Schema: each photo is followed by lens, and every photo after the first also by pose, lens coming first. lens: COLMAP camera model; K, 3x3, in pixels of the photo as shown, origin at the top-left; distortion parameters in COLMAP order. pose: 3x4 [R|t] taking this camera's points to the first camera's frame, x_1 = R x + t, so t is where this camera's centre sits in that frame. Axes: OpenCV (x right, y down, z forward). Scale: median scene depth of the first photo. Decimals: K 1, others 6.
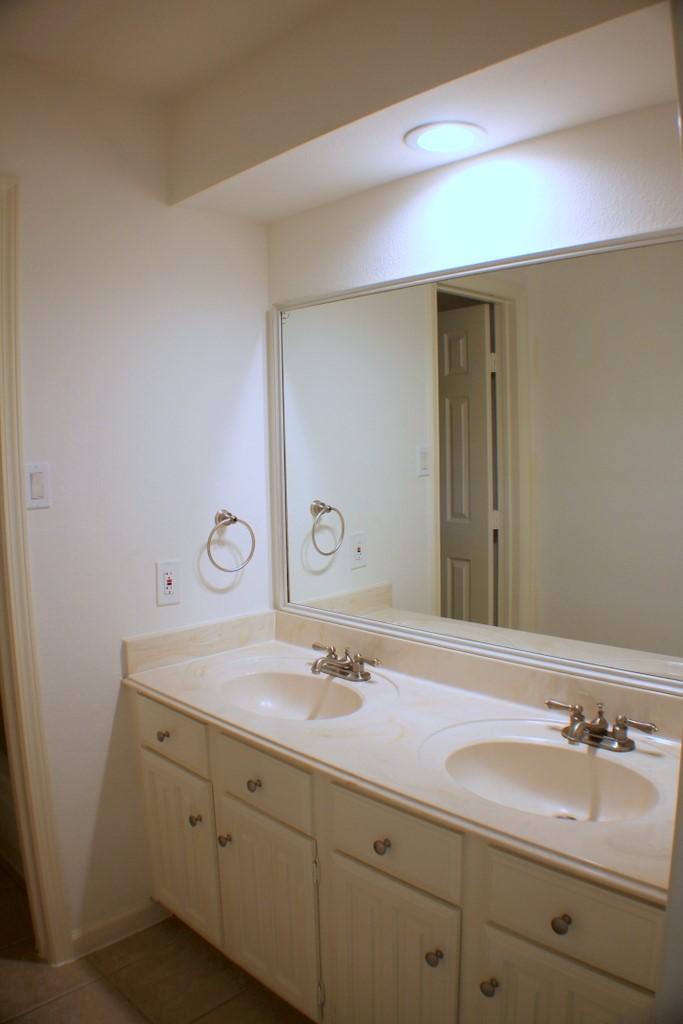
lens RADIAL K [[754.0, 0, 341.5], [0, 754.0, 512.0], [0, 0, 1]] dist [-0.222724, 0.087480]
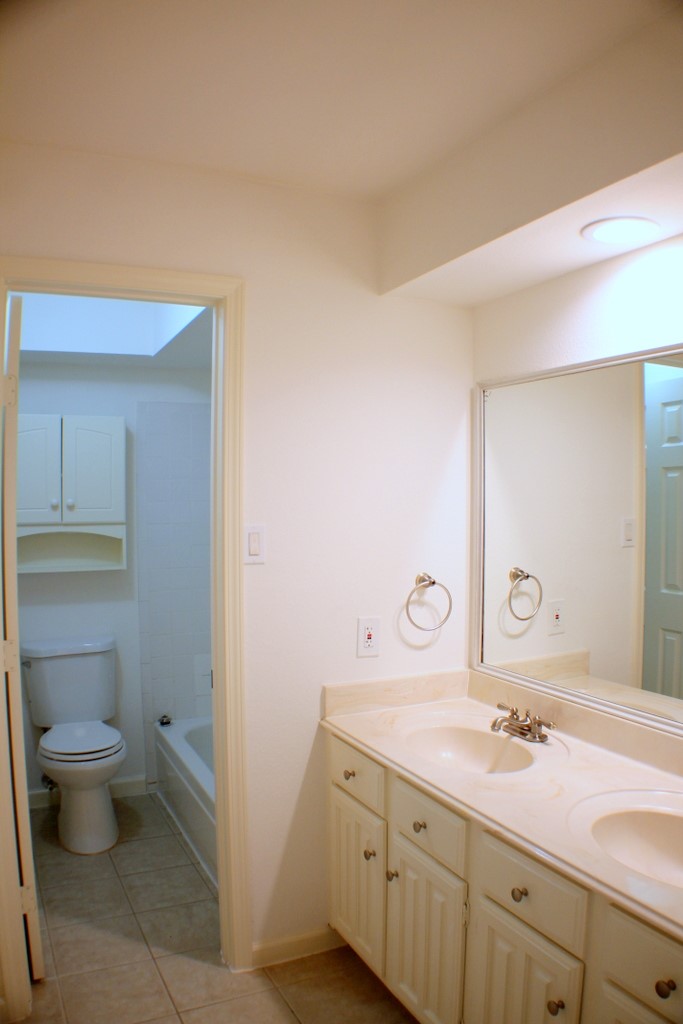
lens RADIAL K [[754.0, 0, 341.5], [0, 754.0, 512.0], [0, 0, 1]] dist [-0.222724, 0.087480]
pose [[0.947894, 0.027360, -0.317408, 0.077497], [-0.051524, 0.996355, -0.067985, -0.011598], [0.314391, 0.080797, 0.945849, -0.075885]]
